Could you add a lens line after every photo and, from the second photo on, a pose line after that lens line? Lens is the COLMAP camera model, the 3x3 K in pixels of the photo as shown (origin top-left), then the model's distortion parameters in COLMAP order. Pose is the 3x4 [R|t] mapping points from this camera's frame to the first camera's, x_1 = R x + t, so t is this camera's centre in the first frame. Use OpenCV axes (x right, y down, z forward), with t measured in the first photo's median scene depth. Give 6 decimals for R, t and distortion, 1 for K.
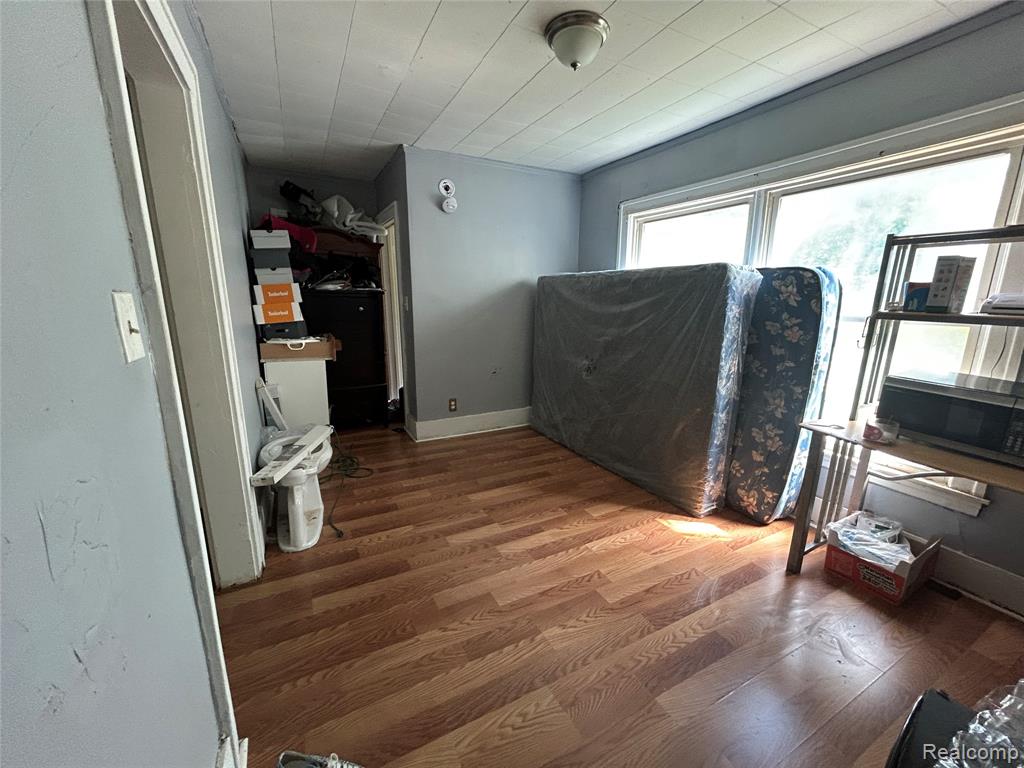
lens RADIAL K [[409.8, 0, 509.3], [0, 409.8, 387.1], [0, 0, 1]] dist [0.000355, -0.001364]
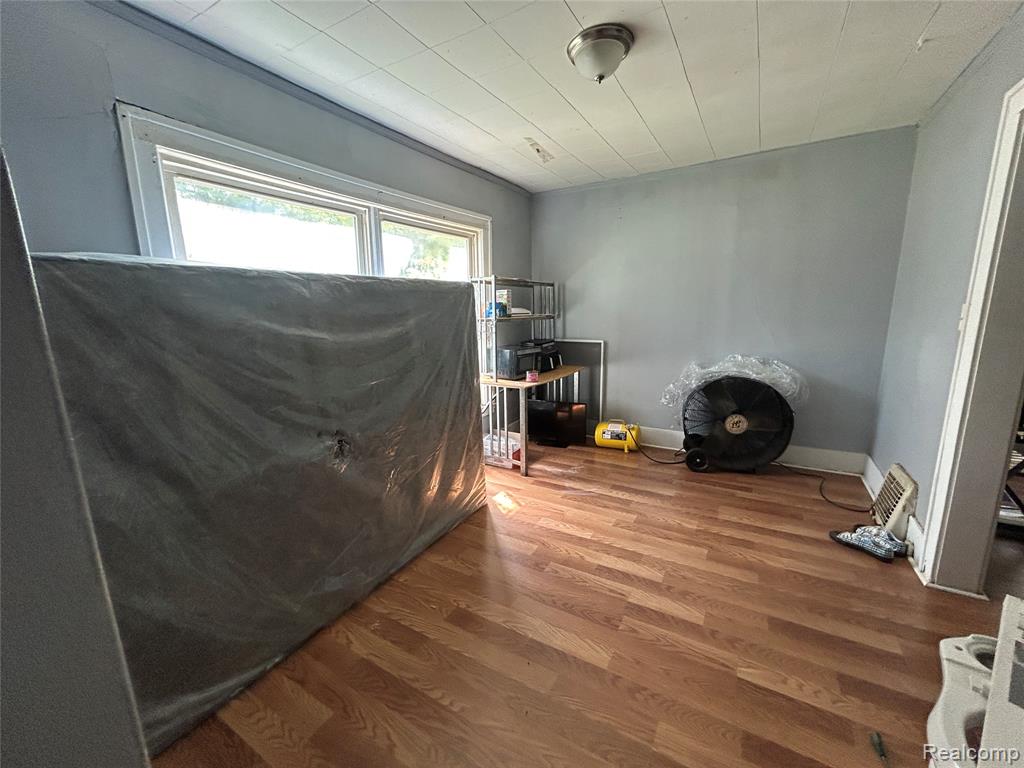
lens RADIAL K [[409.8, 0, 509.5], [0, 409.8, 387.1], [0, 0, 1]] dist [0.000355, -0.001364]
pose [[-0.528565, -0.152059, 0.835163, -0.535535], [0.199769, 0.933915, 0.296470, -0.346802], [-0.825053, 0.323543, -0.463258, 1.507387]]
